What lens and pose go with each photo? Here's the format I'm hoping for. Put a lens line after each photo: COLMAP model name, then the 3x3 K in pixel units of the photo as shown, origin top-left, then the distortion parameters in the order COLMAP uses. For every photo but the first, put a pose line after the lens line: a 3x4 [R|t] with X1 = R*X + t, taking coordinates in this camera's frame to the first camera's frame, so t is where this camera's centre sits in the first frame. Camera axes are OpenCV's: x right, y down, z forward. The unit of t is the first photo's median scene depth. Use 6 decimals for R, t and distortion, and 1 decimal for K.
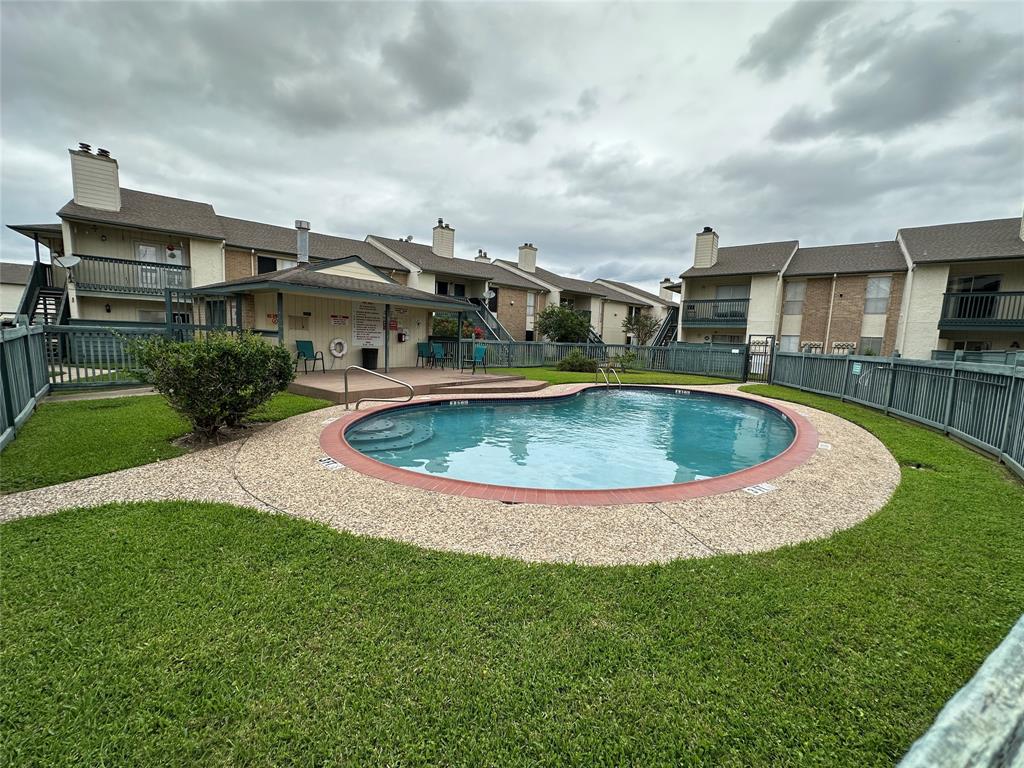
lens RADIAL K [[412.9, 0, 512.0], [0, 412.9, 384.0], [0, 0, 1]] dist [0.000421, -0.000010]
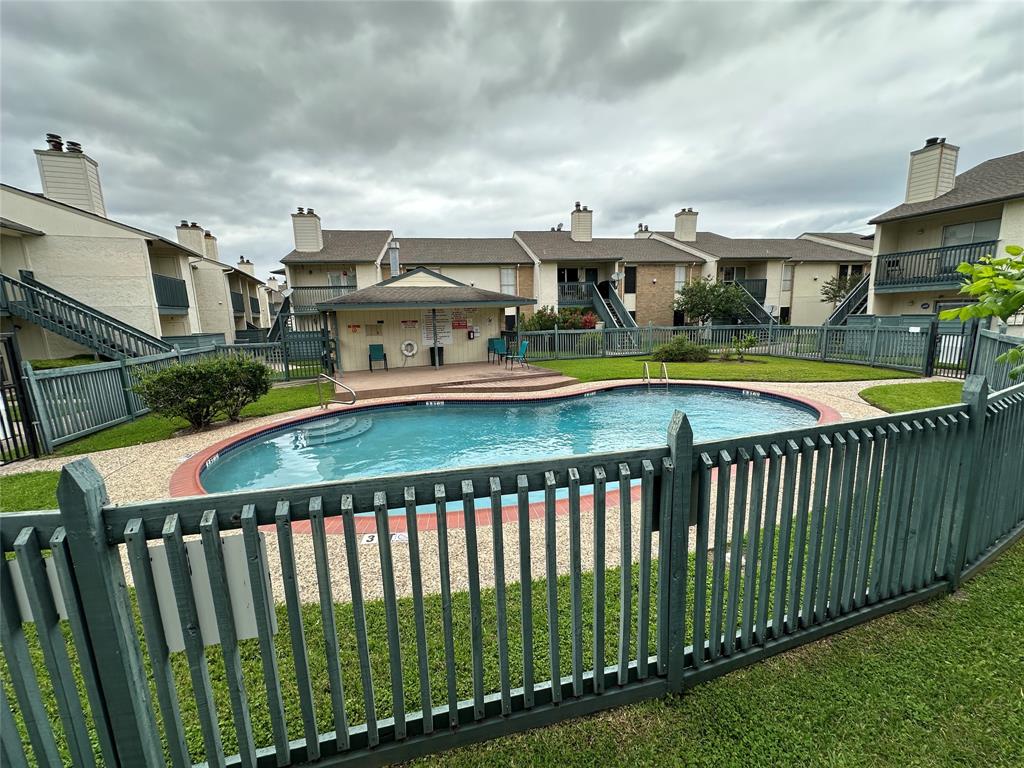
lens RADIAL K [[412.9, 0, 512.0], [0, 412.9, 384.0], [0, 0, 1]] dist [0.000421, -0.000010]
pose [[0.865747, 0.017073, -0.500190, 0.283895], [0.007644, 0.998850, 0.047324, -0.026404], [0.500423, -0.044794, 0.864621, 0.084632]]
